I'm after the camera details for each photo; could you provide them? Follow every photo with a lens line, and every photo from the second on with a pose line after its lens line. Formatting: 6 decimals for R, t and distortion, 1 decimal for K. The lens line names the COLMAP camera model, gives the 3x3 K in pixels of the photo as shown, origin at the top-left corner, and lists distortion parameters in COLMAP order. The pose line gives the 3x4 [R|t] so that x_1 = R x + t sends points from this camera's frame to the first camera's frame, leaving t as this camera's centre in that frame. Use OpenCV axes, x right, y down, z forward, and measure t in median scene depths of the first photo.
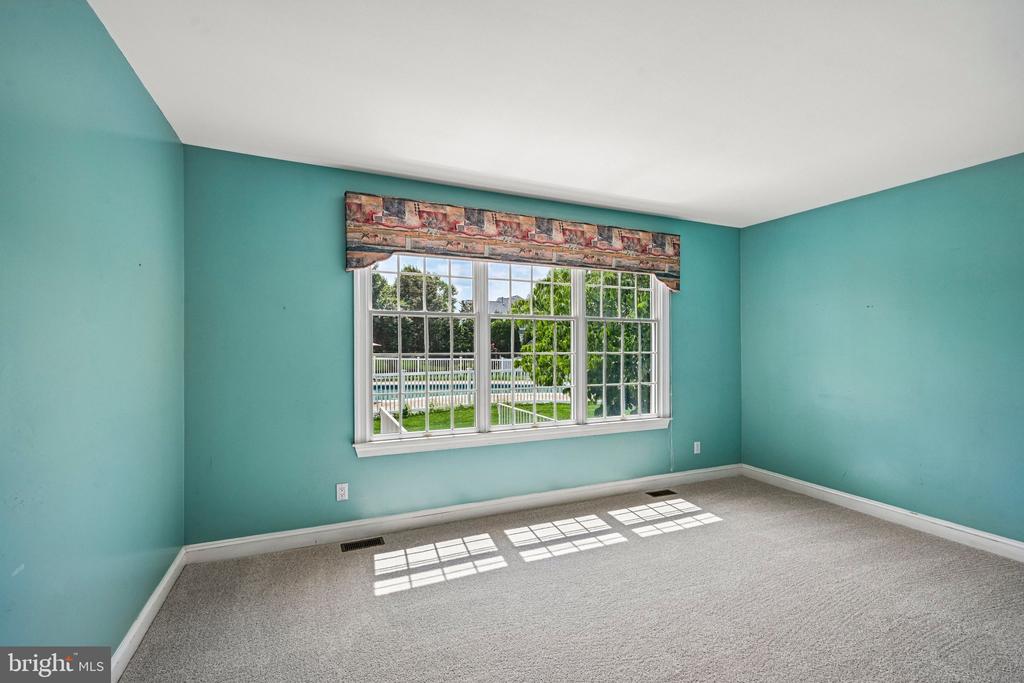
lens RADIAL K [[446.5, 0, 506.3], [0, 446.5, 344.9], [0, 0, 1]] dist [0.001572, 0.000016]
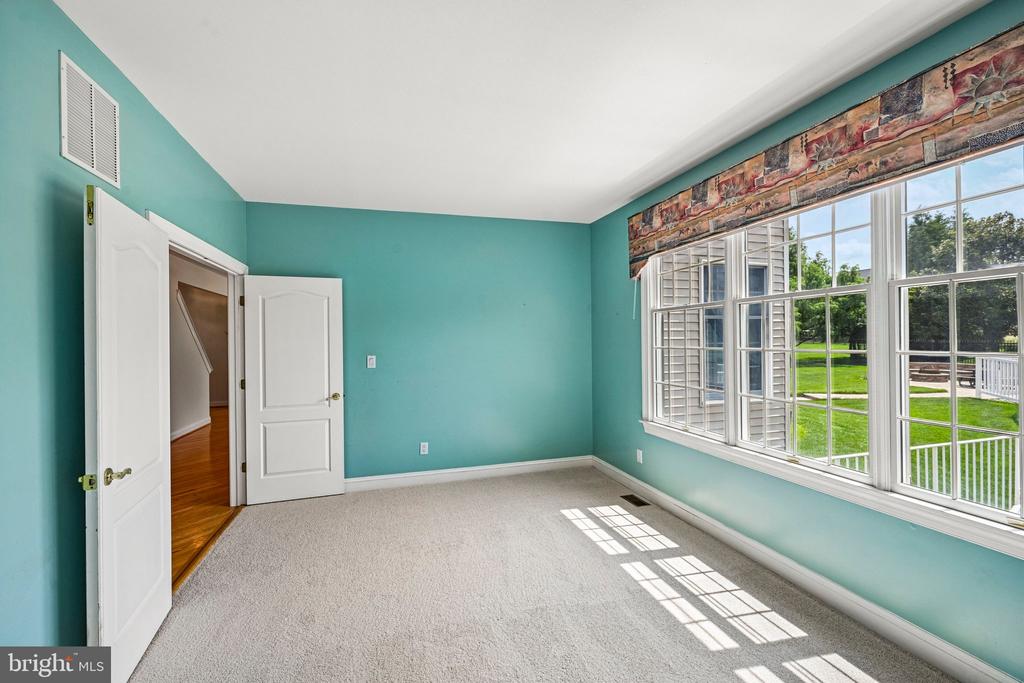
lens RADIAL K [[446.5, 0, 506.7], [0, 446.5, 341.1], [0, 0, 1]] dist [0.001572, 0.000016]
pose [[-0.133614, 0.005789, -0.991017, 0.925404], [0.021960, 0.999755, 0.002880, -0.006082], [0.990790, -0.021378, -0.133708, 0.801082]]
